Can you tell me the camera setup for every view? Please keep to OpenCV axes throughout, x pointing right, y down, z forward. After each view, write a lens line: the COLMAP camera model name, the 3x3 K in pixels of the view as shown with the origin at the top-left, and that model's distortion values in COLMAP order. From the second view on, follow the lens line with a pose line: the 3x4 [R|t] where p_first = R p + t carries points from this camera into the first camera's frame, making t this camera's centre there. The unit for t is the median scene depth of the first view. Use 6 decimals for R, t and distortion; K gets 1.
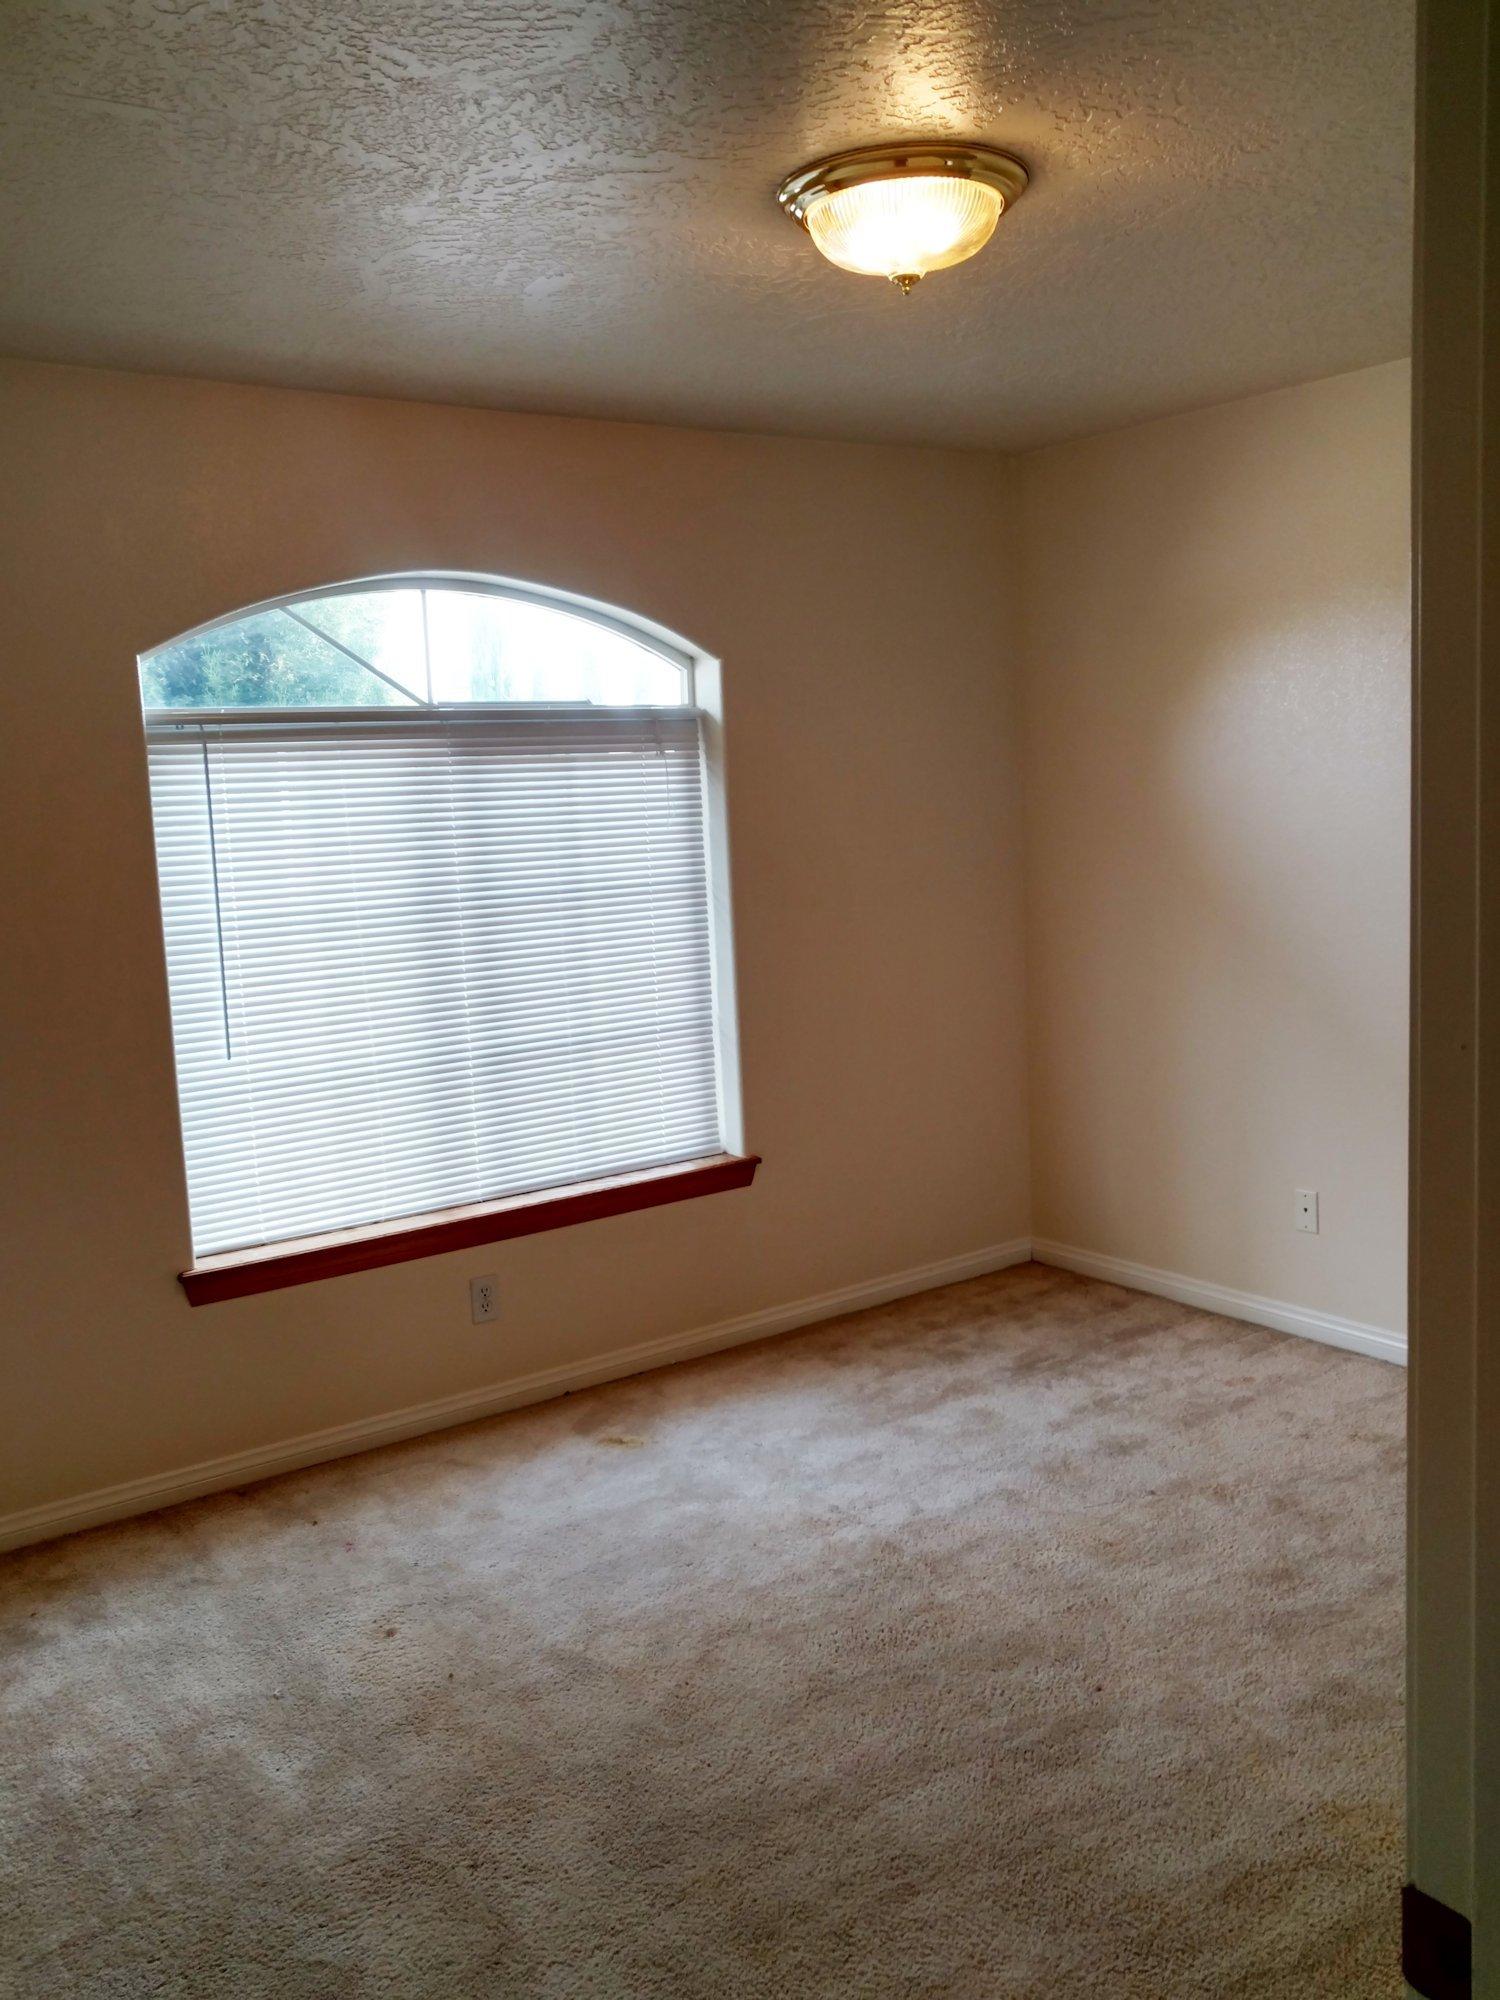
lens RADIAL K [[1641.5, 0, 750.0], [0, 1641.5, 1000.0], [0, 0, 1]] dist [-0.000609, 0.022045]
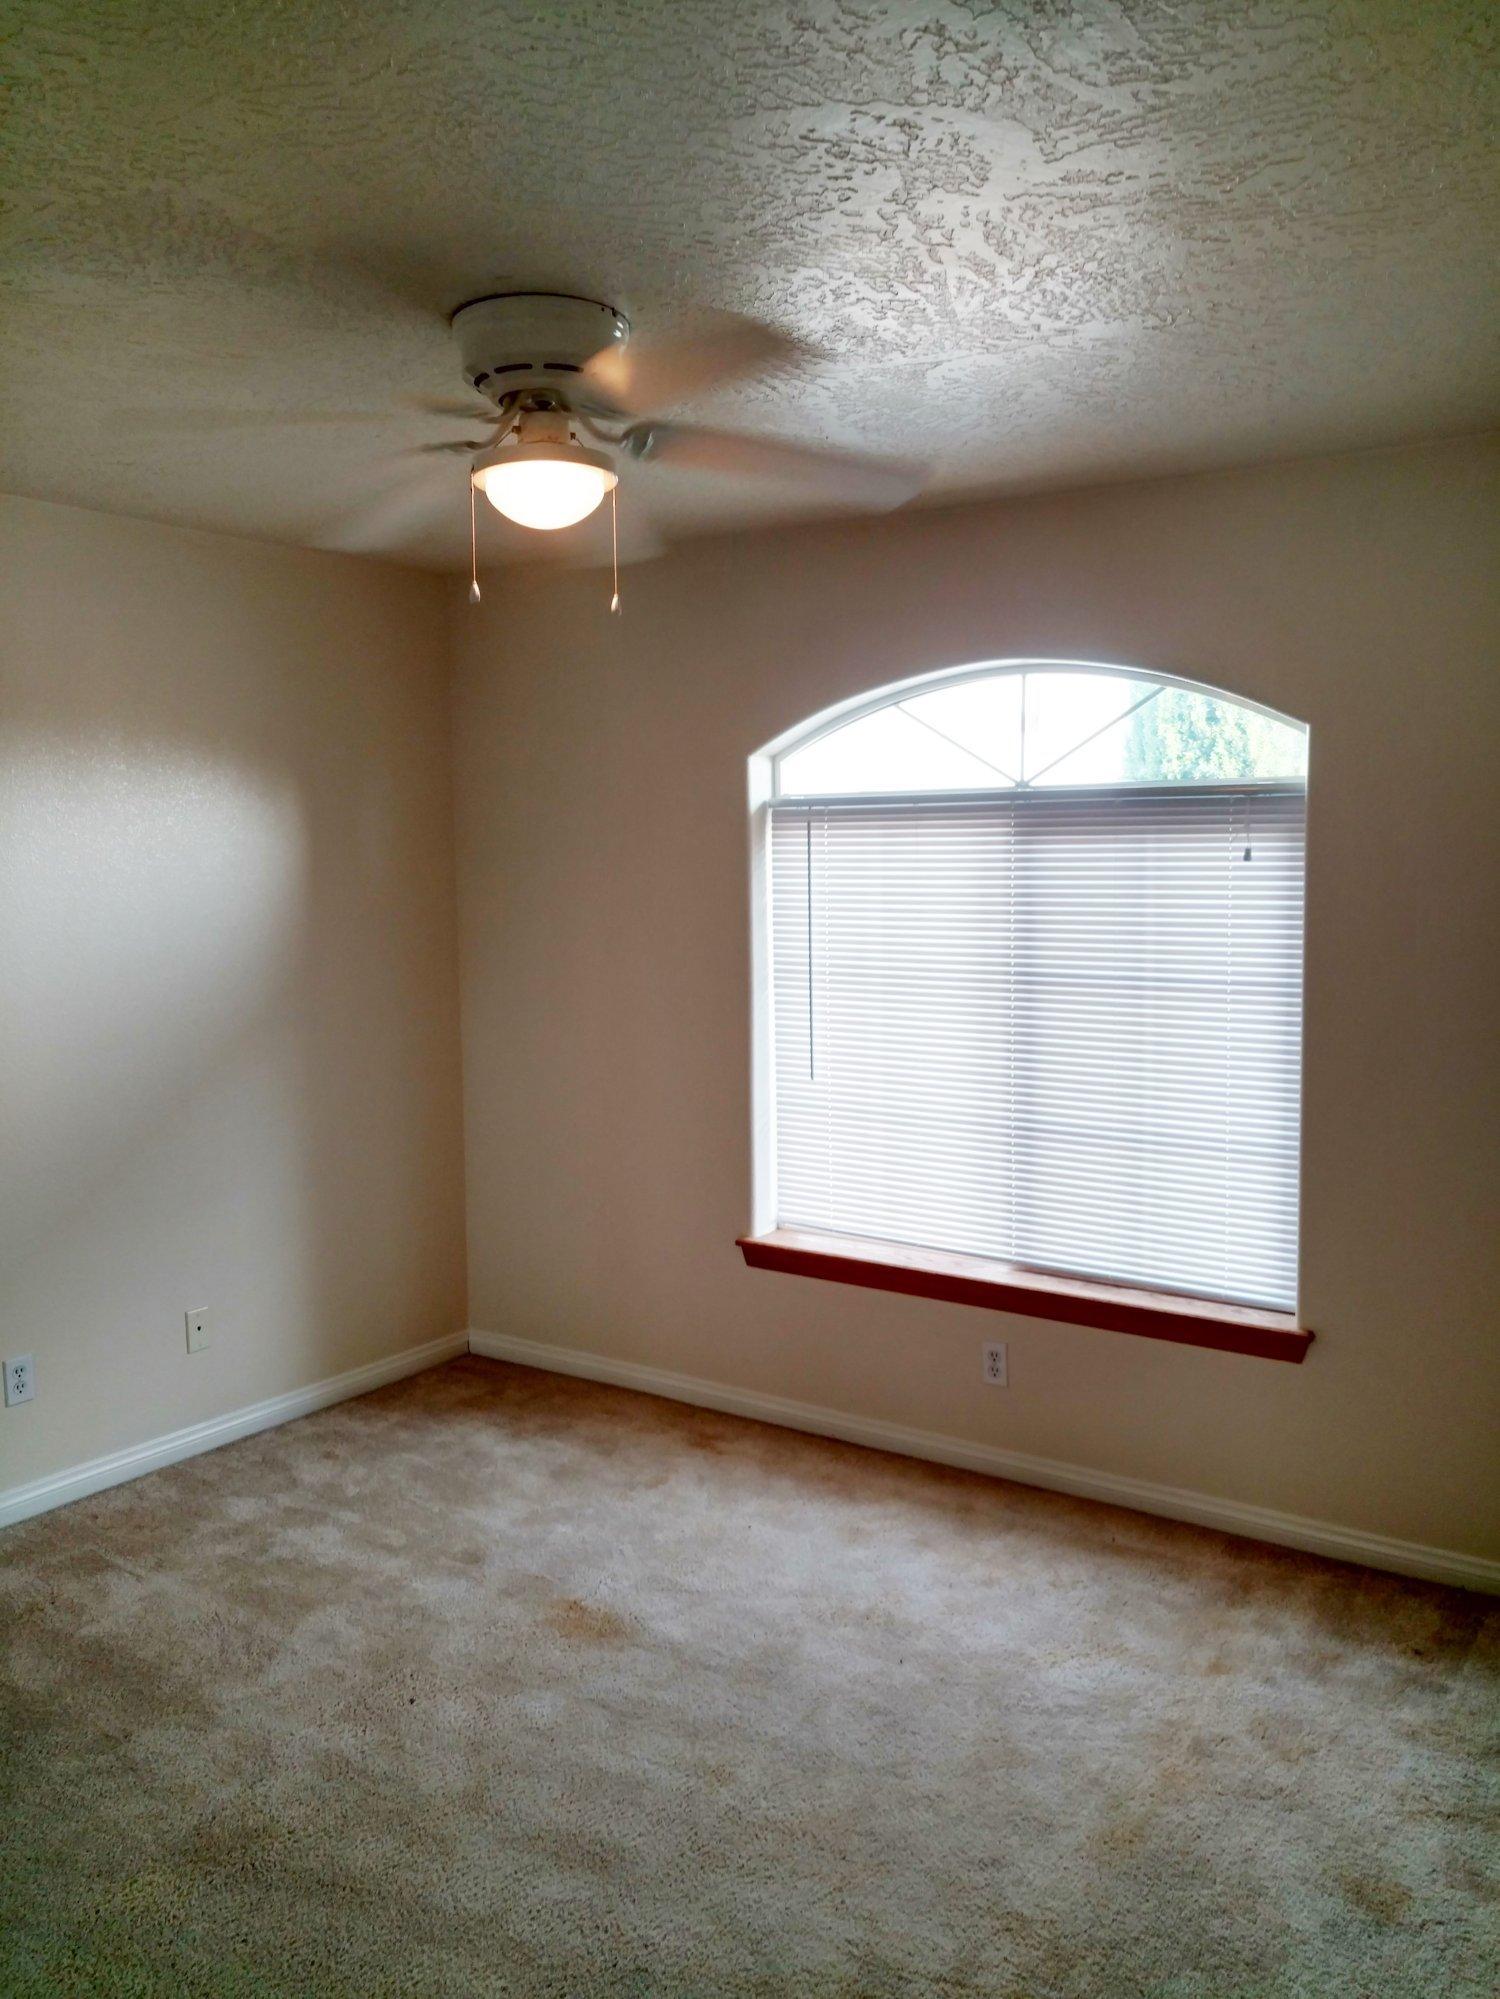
lens RADIAL K [[1640.7, 0, 750.0], [0, 1640.7, 999.5], [0, 0, 1]] dist [-0.000609, 0.022045]
pose [[0.301976, 0.132368, -0.944081, 0.754480], [-0.127986, 0.986977, 0.097445, -0.126053], [0.944685, 0.091403, 0.314985, 0.530481]]
